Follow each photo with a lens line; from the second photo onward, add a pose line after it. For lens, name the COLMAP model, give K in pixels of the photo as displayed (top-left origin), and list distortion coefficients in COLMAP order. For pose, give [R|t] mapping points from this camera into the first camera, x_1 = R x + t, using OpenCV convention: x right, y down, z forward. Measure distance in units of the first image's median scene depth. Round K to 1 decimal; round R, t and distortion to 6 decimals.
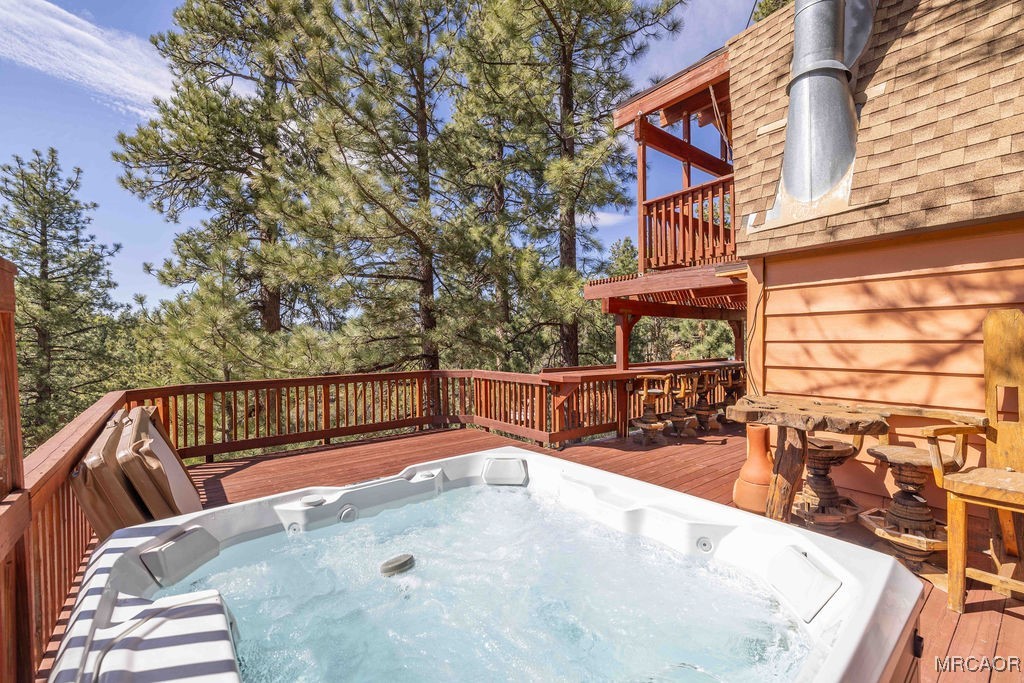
lens RADIAL K [[440.6, 0, 516.7], [0, 440.6, 337.7], [0, 0, 1]] dist [-0.001835, 0.011640]
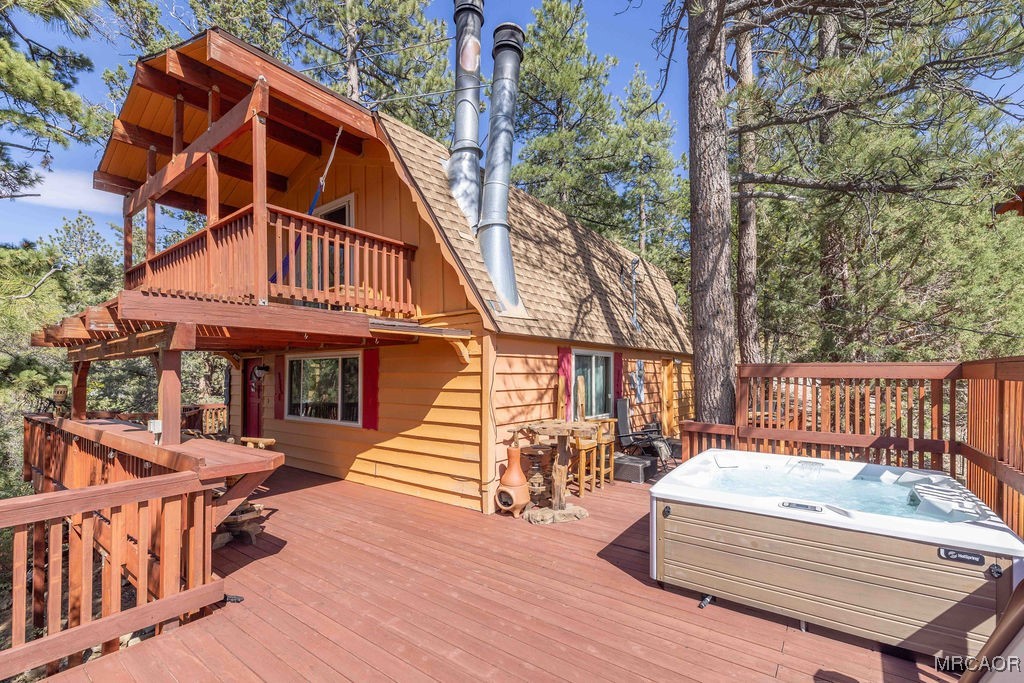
lens RADIAL K [[432.0, 0, 509.6], [0, 432.0, 364.0], [0, 0, 1]] dist [-0.000290, 0.010546]
pose [[-0.249704, 0.035113, 0.967685, -0.197935], [0.000062, 0.999343, -0.036246, -0.006639], [-0.968322, -0.008990, -0.249542, 0.312303]]
